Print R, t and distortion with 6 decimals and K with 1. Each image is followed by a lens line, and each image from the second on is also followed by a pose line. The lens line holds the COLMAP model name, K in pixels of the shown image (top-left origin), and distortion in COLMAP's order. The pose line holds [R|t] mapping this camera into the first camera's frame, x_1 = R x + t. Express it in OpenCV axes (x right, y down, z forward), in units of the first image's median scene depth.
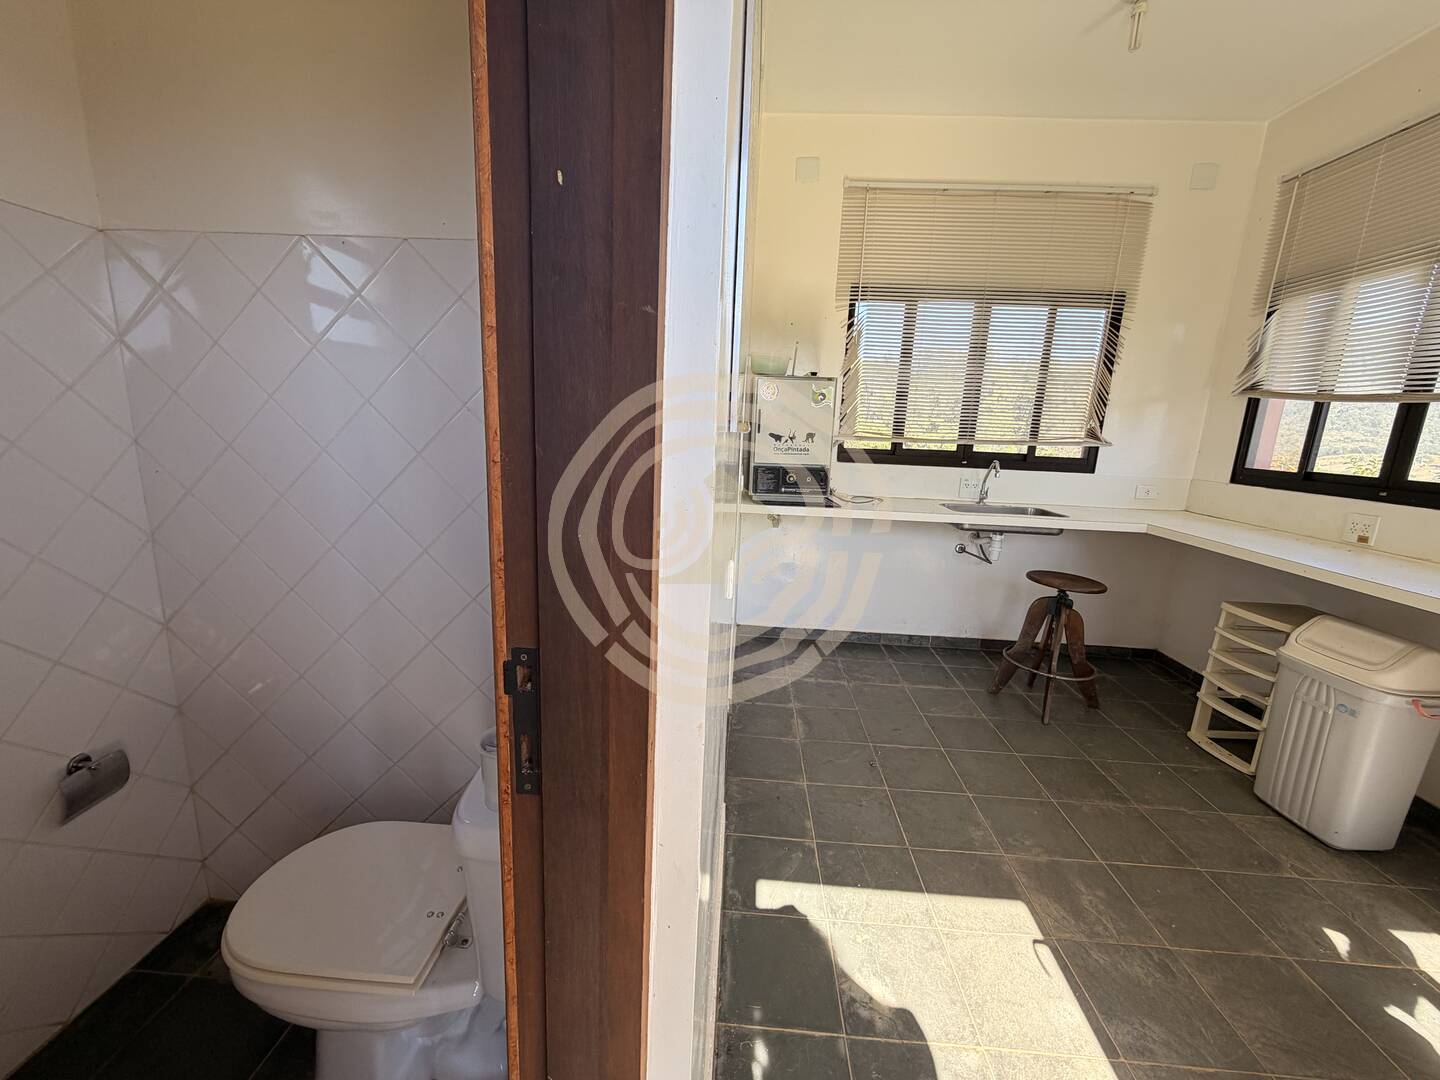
lens RADIAL K [[574.2, 0, 716.4], [0, 574.2, 540.7], [0, 0, 1]] dist [-0.001002, 0.000391]
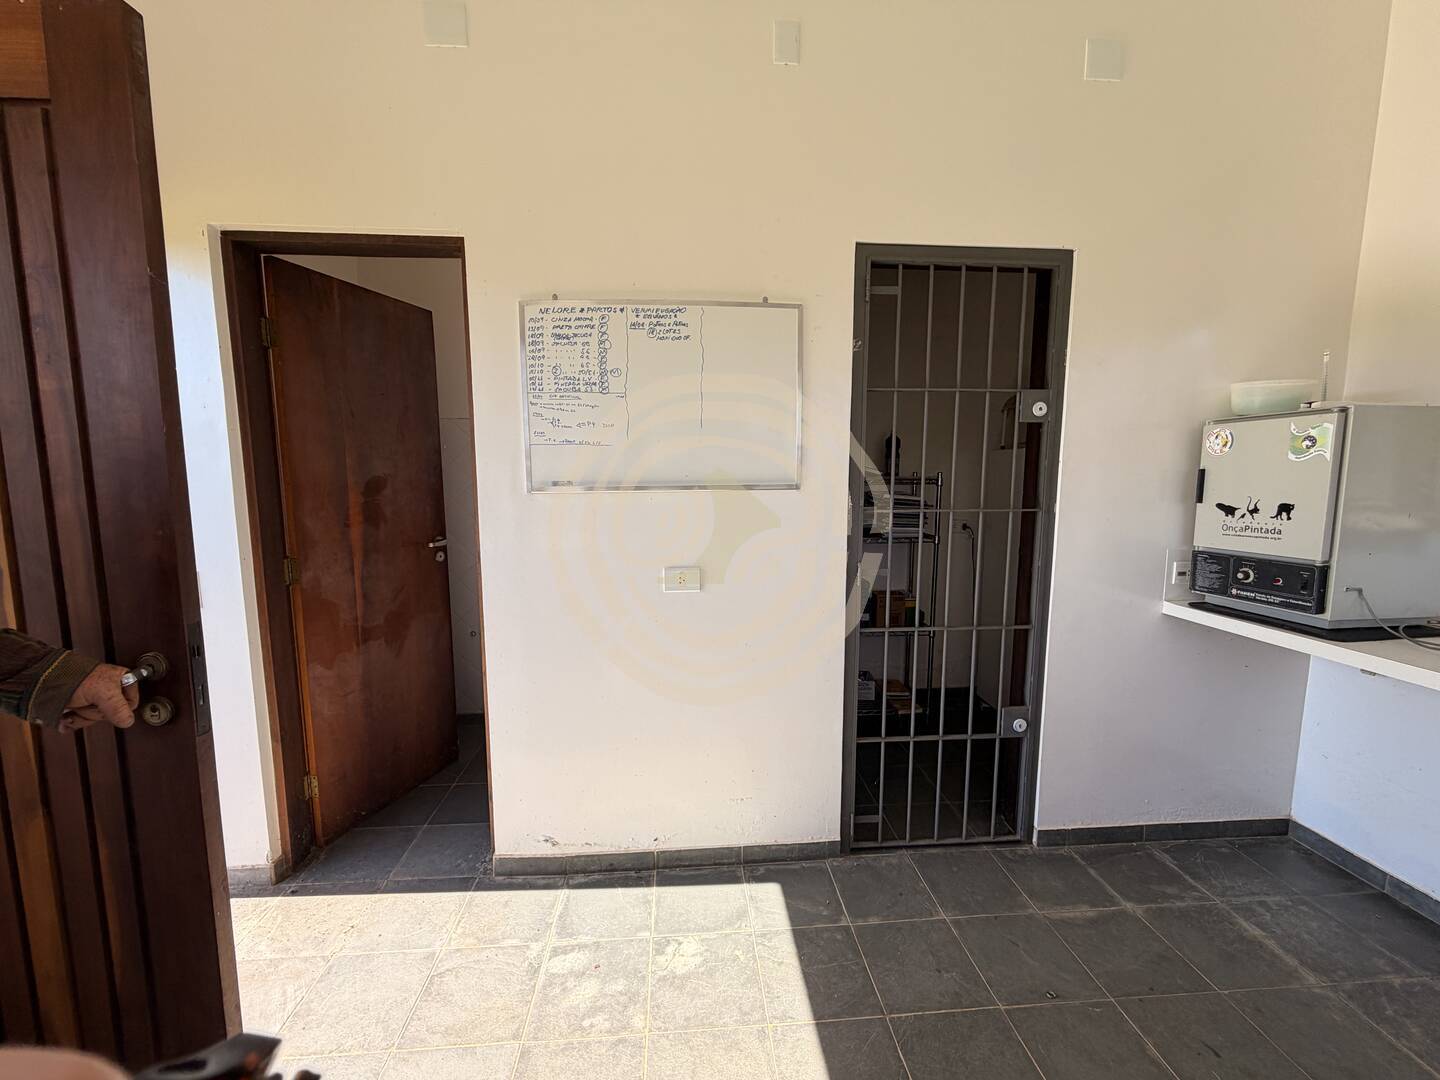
lens RADIAL K [[574.2, 0, 716.4], [0, 574.2, 540.7], [0, 0, 1]] dist [-0.001002, 0.000391]
pose [[0.128264, 0.074687, -0.988924, 0.662141], [-0.197440, 0.979122, 0.048338, -0.061493], [0.971888, 0.189053, 0.140332, 0.344877]]
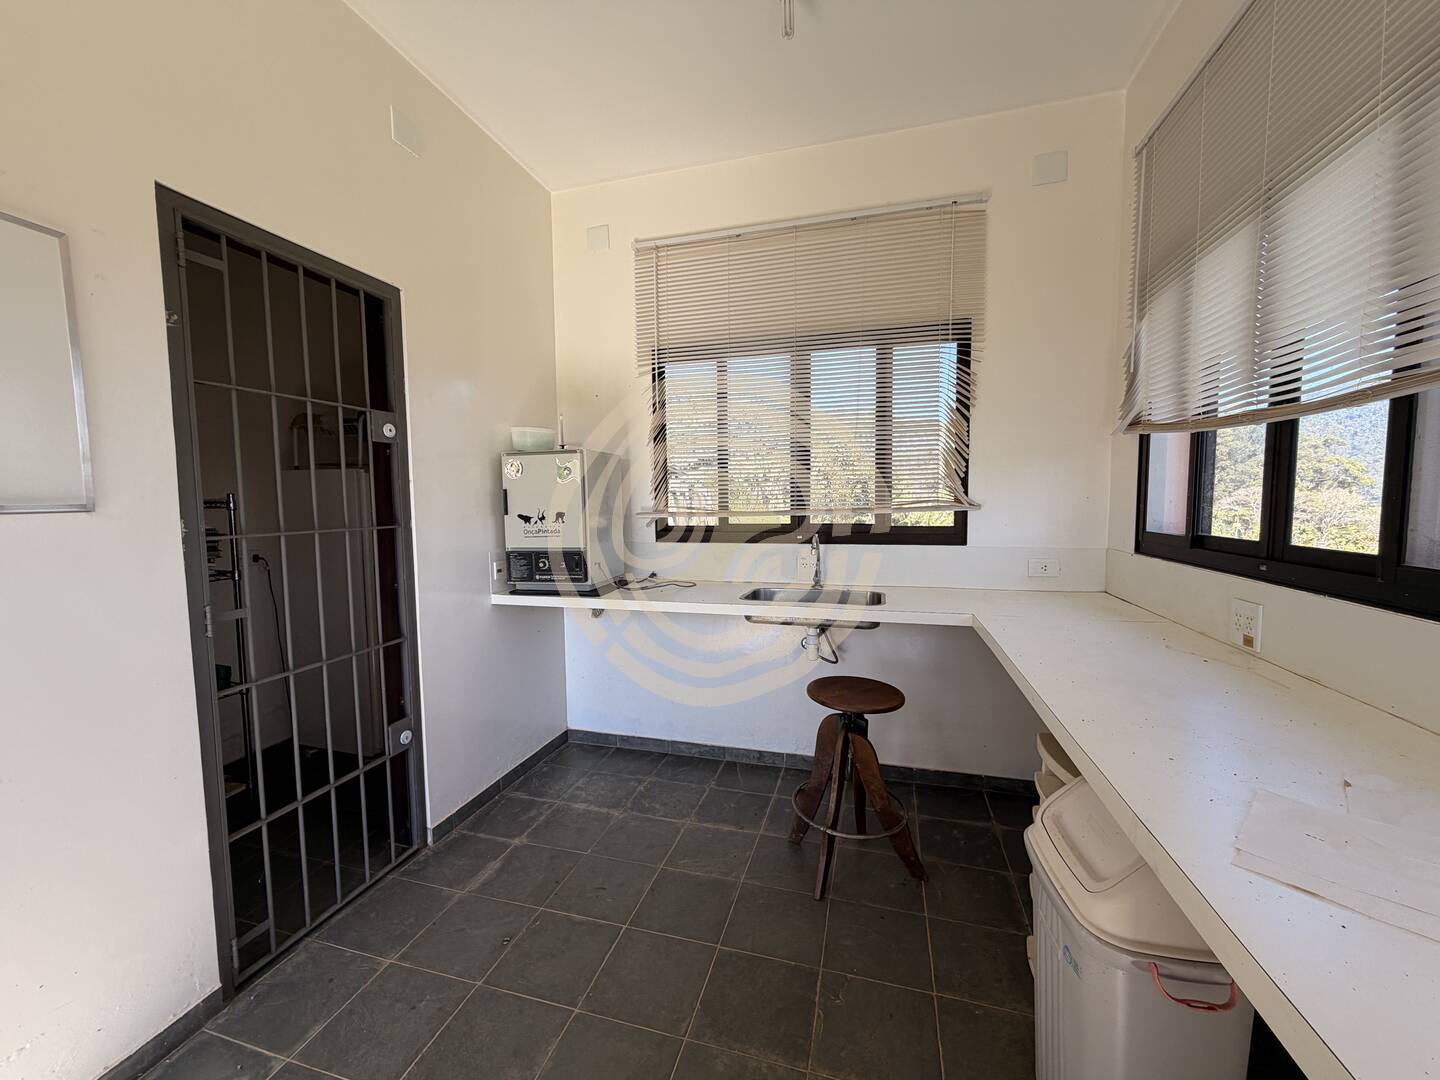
lens RADIAL K [[574.2, 0, 716.4], [0, 574.2, 540.7], [0, 0, 1]] dist [-0.001002, 0.000391]
pose [[0.973942, -0.035676, -0.223974, 0.578519], [0.004893, 0.990626, -0.136514, -0.022970], [0.226745, 0.131861, 0.964987, 0.208485]]
